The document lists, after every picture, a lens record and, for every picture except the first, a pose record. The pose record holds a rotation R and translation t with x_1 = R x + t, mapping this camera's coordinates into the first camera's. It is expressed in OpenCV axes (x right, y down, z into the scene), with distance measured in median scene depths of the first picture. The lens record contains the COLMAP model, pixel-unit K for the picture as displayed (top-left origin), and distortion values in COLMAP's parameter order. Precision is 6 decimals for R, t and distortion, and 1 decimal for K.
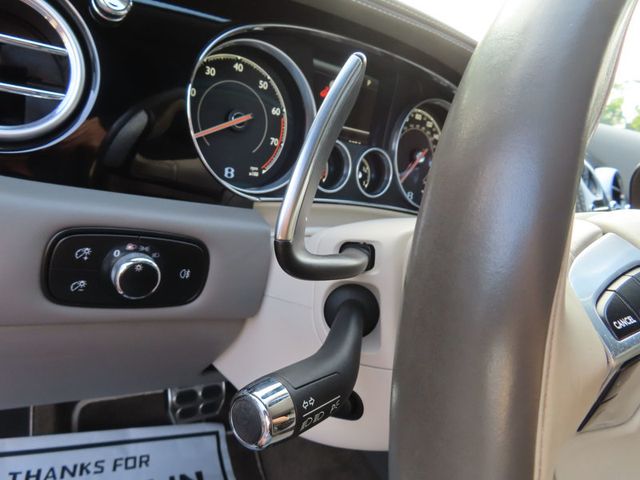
lens RADIAL K [[441.8, 0, 320.0], [0, 441.8, 240.0], [0, 0, 1]] dist [-0.000746, 0.002741]
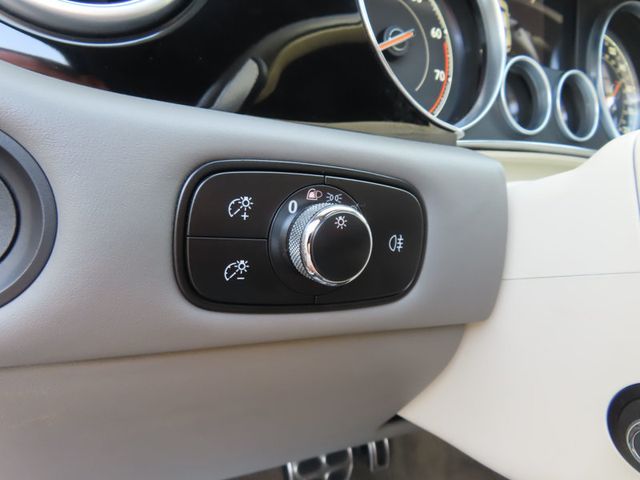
lens RADIAL K [[441.8, 0, 320.0], [0, 441.8, 240.0], [0, 0, 1]] dist [-0.000746, 0.002741]
pose [[0.981559, -0.147535, -0.121553, -0.265577], [0.132824, 0.983681, -0.121366, 0.102947], [0.137475, 0.102983, 0.985137, 0.339668]]
